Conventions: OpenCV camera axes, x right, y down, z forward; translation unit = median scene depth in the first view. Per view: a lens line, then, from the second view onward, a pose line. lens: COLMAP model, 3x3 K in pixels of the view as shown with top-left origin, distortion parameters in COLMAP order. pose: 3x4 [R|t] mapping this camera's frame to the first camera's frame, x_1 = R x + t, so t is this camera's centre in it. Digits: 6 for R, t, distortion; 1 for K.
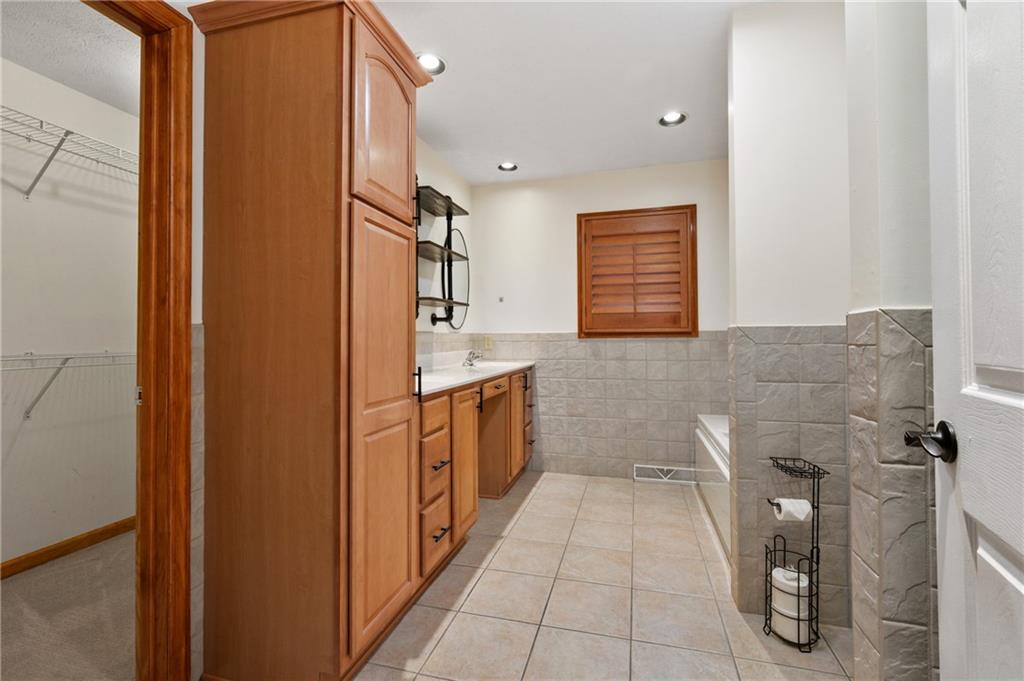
lens RADIAL K [[446.3, 0, 517.3], [0, 446.3, 335.6], [0, 0, 1]] dist [-0.003125, 0.000106]
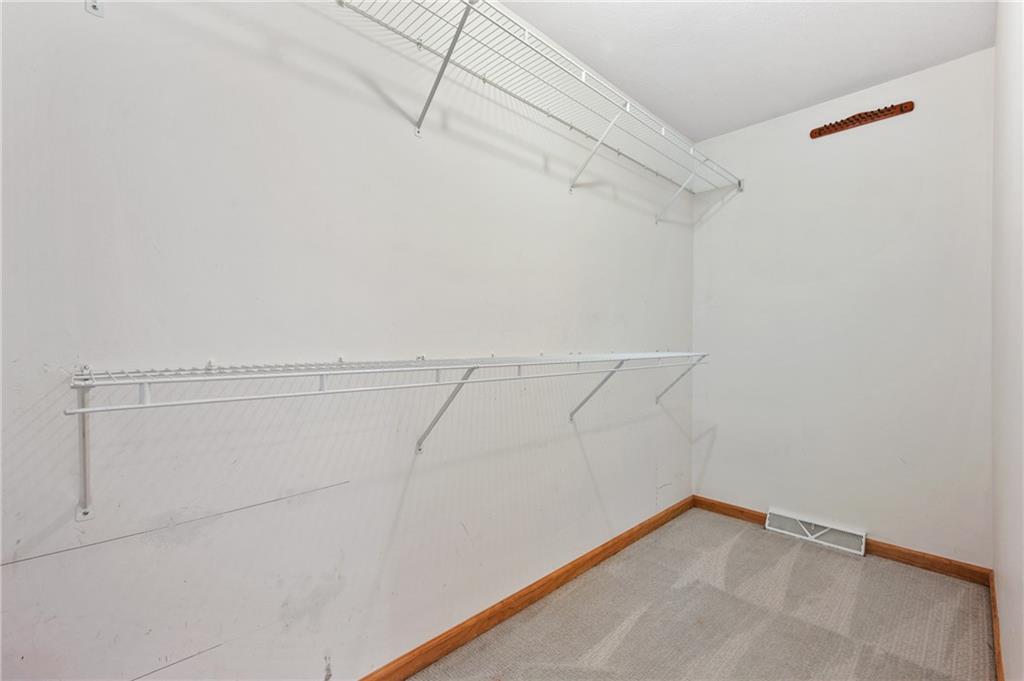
lens RADIAL K [[446.3, 0, 506.5], [0, 446.3, 341.1], [0, 0, 1]] dist [-0.003125, 0.000106]
pose [[0.854630, 0.007996, -0.519177, -0.626543], [-0.002437, 0.999932, 0.011387, 0.006799], [0.519232, -0.008466, 0.854591, 0.479862]]
